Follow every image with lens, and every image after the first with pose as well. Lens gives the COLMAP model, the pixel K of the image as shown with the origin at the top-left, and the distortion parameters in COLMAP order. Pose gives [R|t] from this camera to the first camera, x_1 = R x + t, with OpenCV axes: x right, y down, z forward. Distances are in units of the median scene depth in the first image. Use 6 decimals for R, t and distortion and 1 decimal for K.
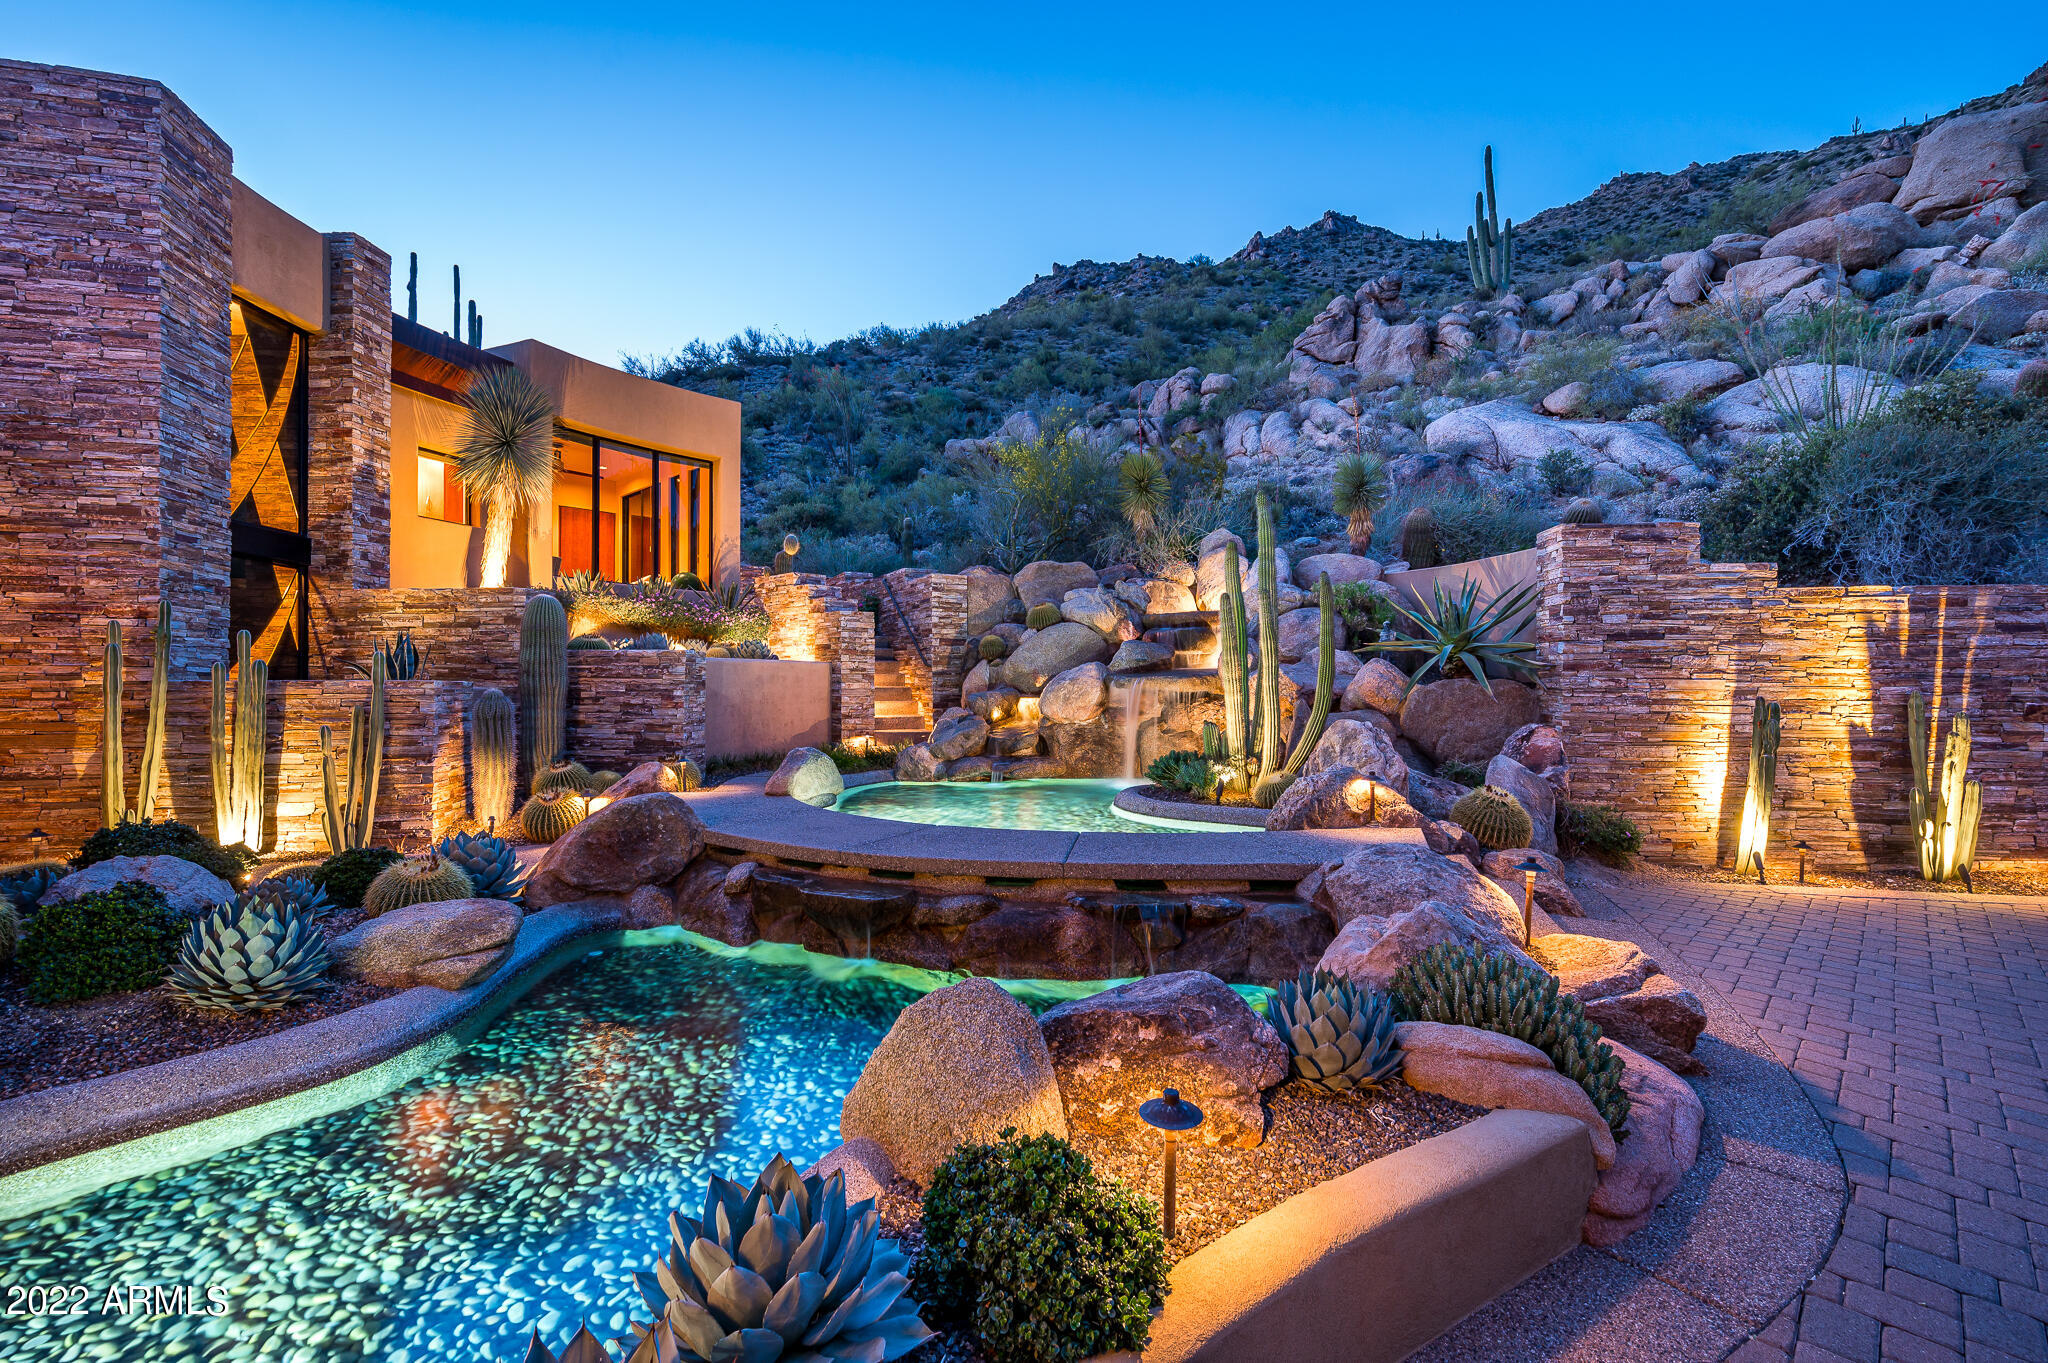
lens RADIAL K [[898.7, 0, 1024.0], [0, 898.7, 681.5], [0, 0, 1]] dist [0.003260, 0.000036]
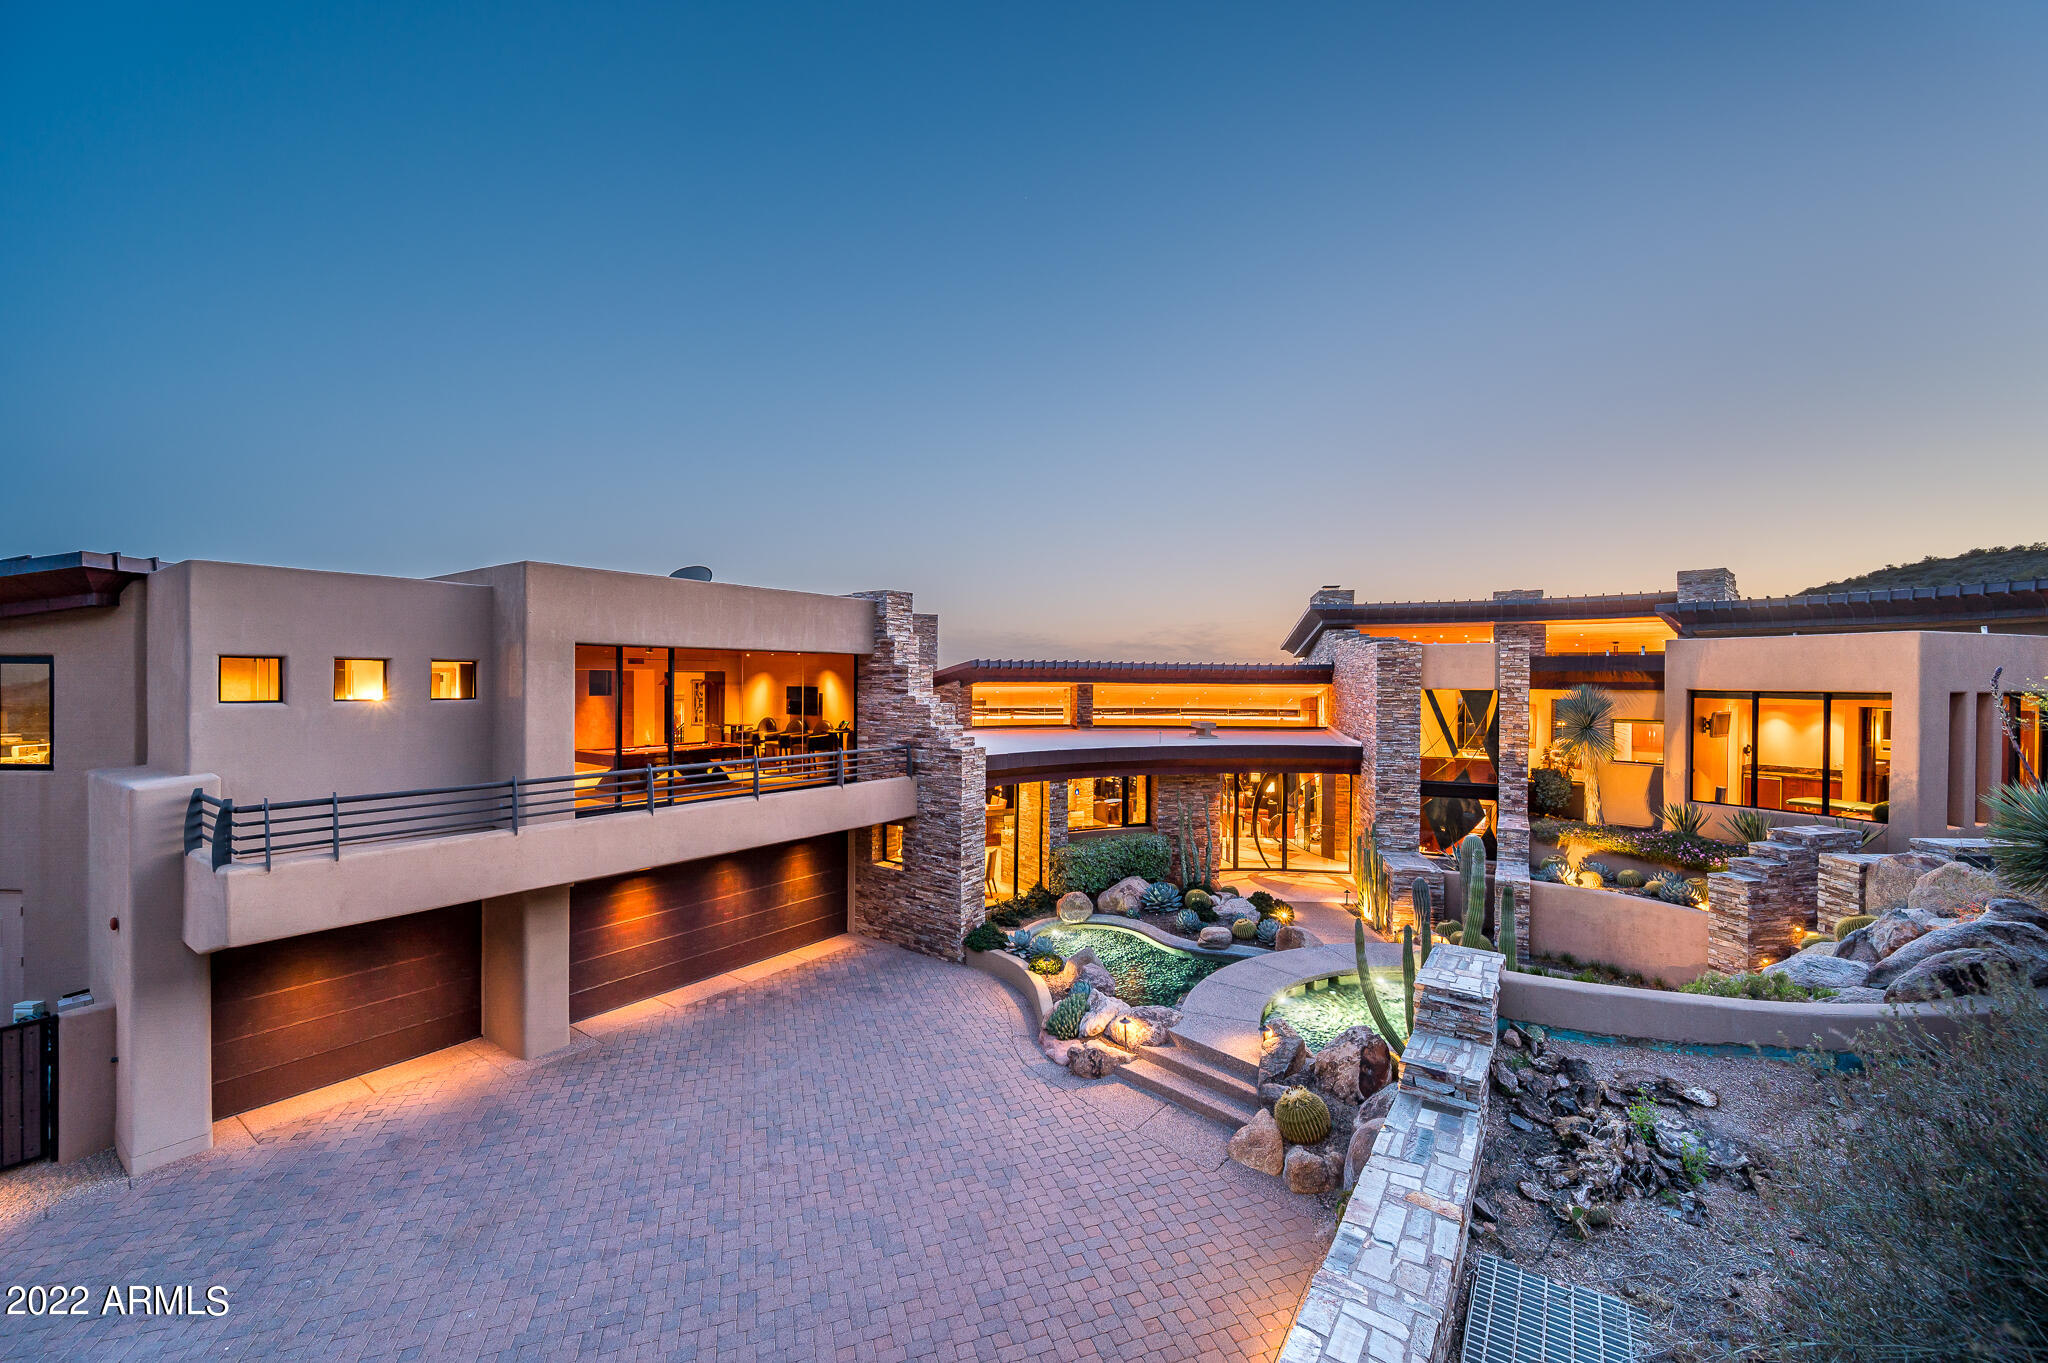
lens RADIAL K [[791.4, 0, 1024.0], [0, 791.4, 681.5], [0, 0, 1]] dist [-0.017371, -0.000367]
pose [[-0.483573, -0.004782, -0.875291, 1.388791], [-0.007323, 0.999972, -0.001418, -0.405798], [0.875274, 0.005724, -0.483594, 0.944731]]
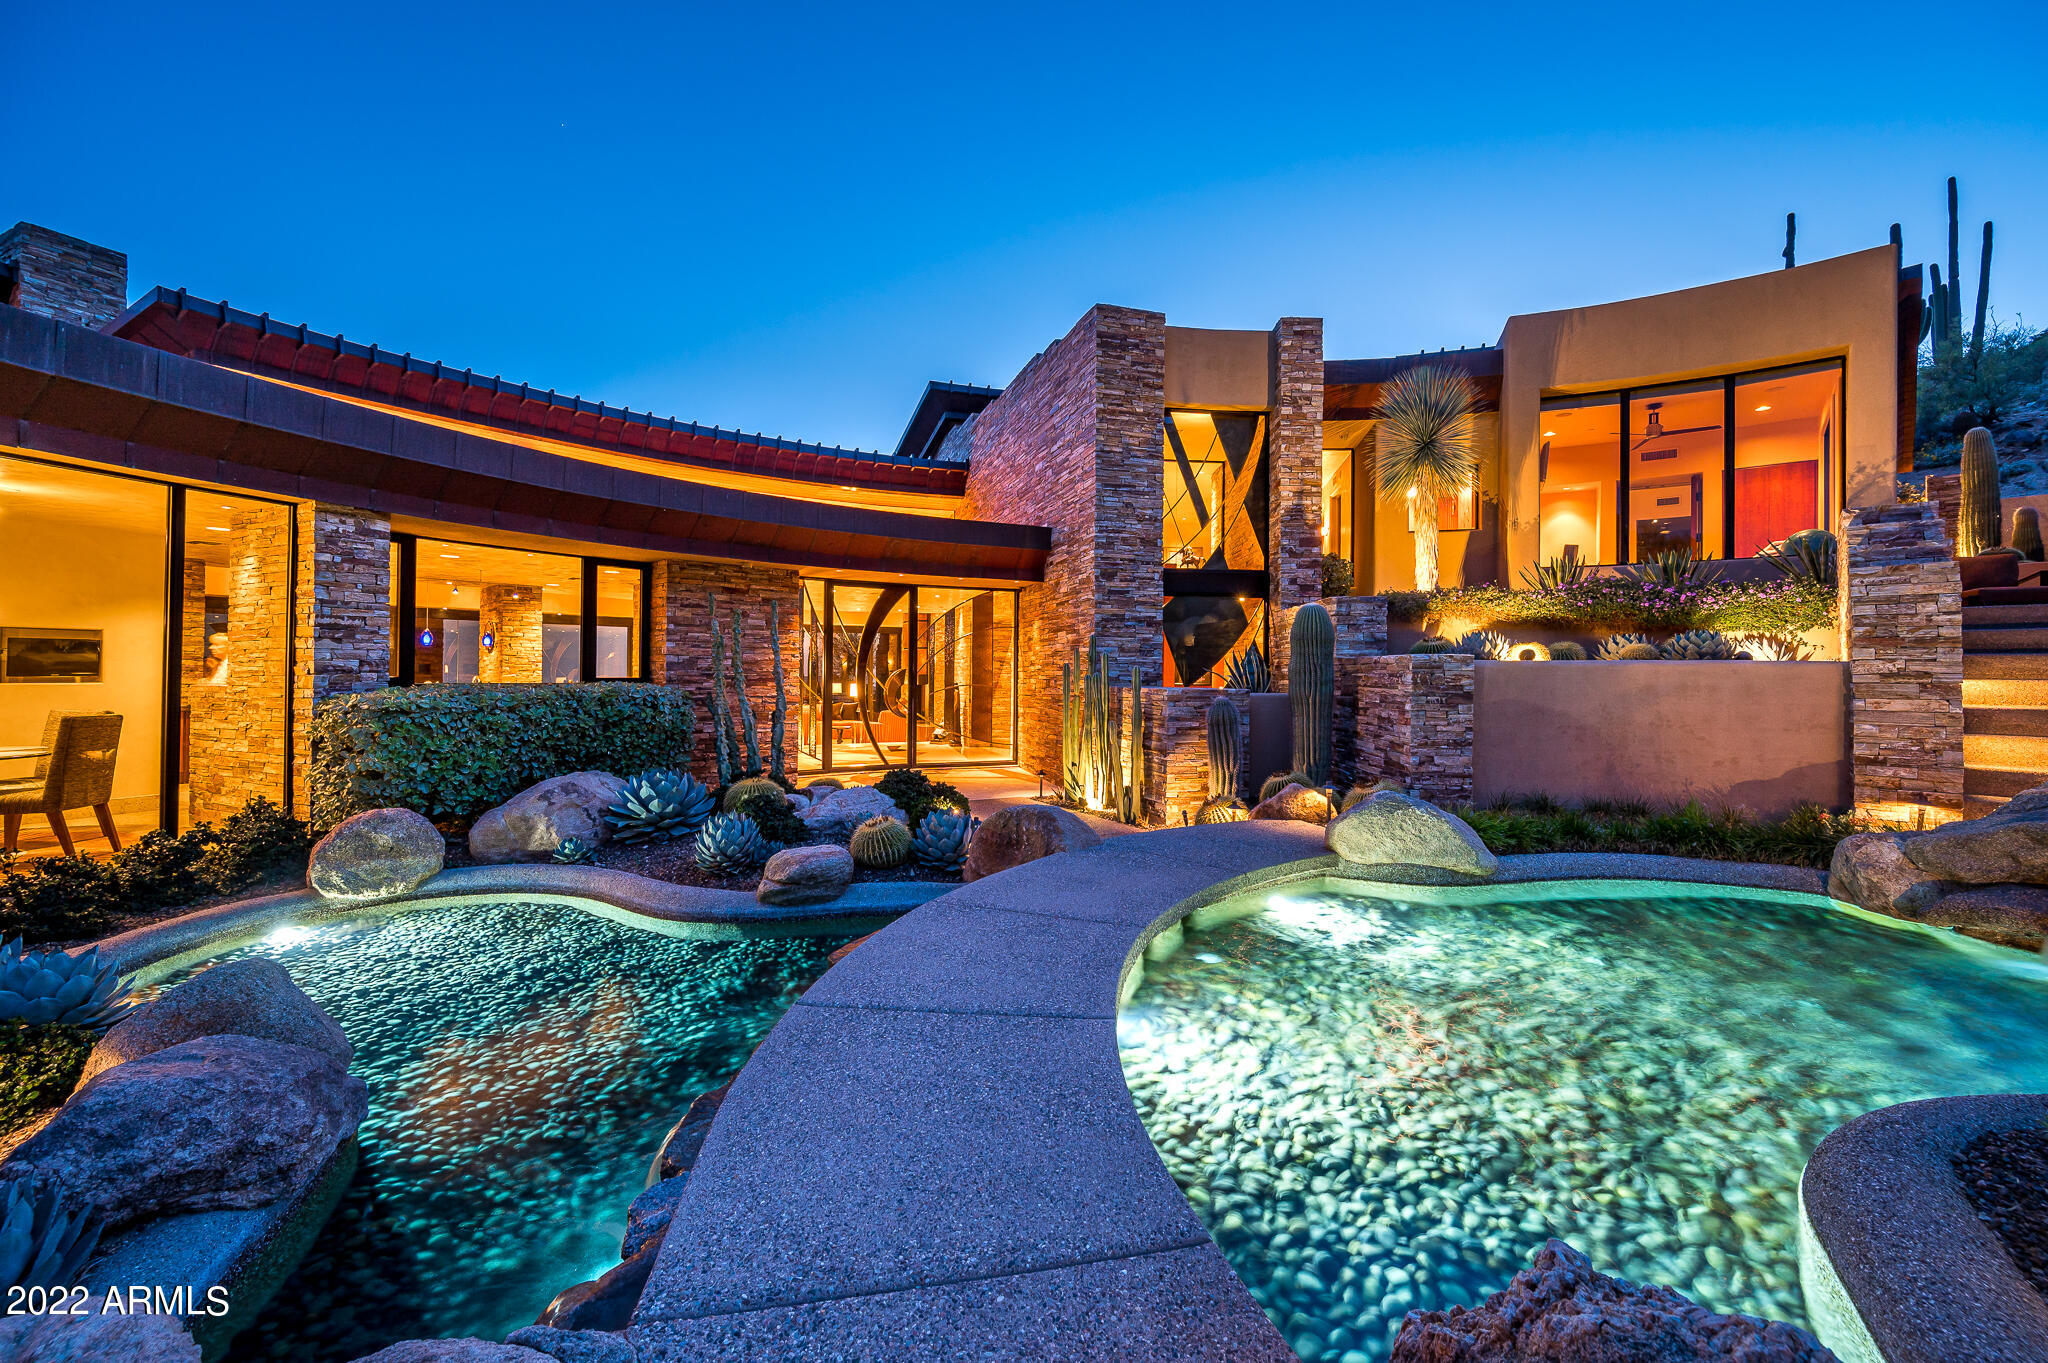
lens RADIAL K [[791.4, 0, 1024.0], [0, 791.4, 681.5], [0, 0, 1]] dist [-0.017371, -0.000367]
pose [[0.041266, 0.009312, -0.999105, 0.316399], [-0.003889, 0.999950, 0.009159, -0.015669], [0.999141, 0.003508, 0.041300, 0.628486]]
